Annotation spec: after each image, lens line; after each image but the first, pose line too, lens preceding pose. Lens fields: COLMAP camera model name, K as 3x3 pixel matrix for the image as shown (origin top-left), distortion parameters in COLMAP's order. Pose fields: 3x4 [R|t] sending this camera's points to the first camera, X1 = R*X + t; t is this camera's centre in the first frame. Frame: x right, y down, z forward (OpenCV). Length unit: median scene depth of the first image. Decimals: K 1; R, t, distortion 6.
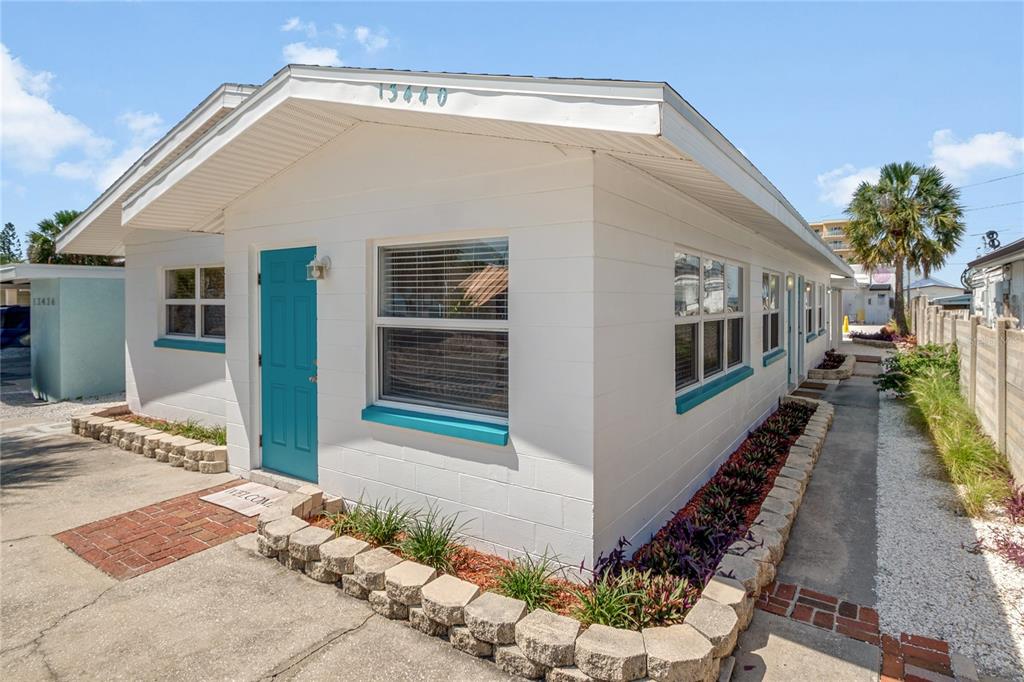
lens RADIAL K [[444.0, 0, 512.7], [0, 444.0, 295.7], [0, 0, 1]] dist [-0.001260, -0.000733]
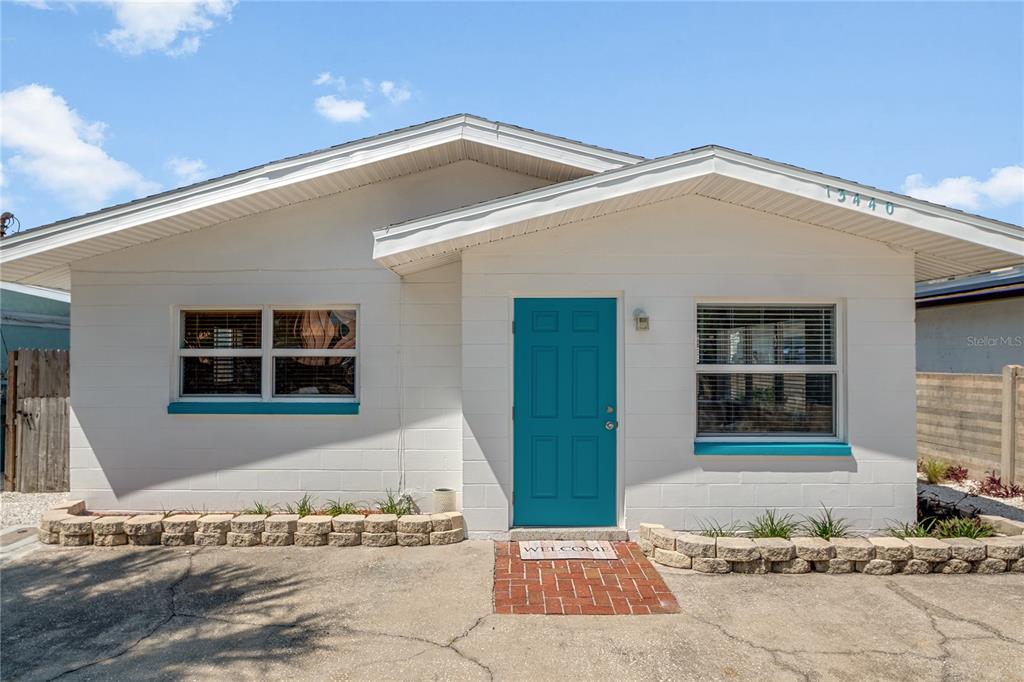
lens RADIAL K [[467.6, 0, 507.2], [0, 467.6, 344.0], [0, 0, 1]] dist [0.000077, -0.009250]
pose [[0.898932, 0.013326, 0.437886, -1.487053], [-0.006461, 0.999832, -0.017164, 0.021281], [-0.438041, 0.012600, 0.898867, 0.146685]]
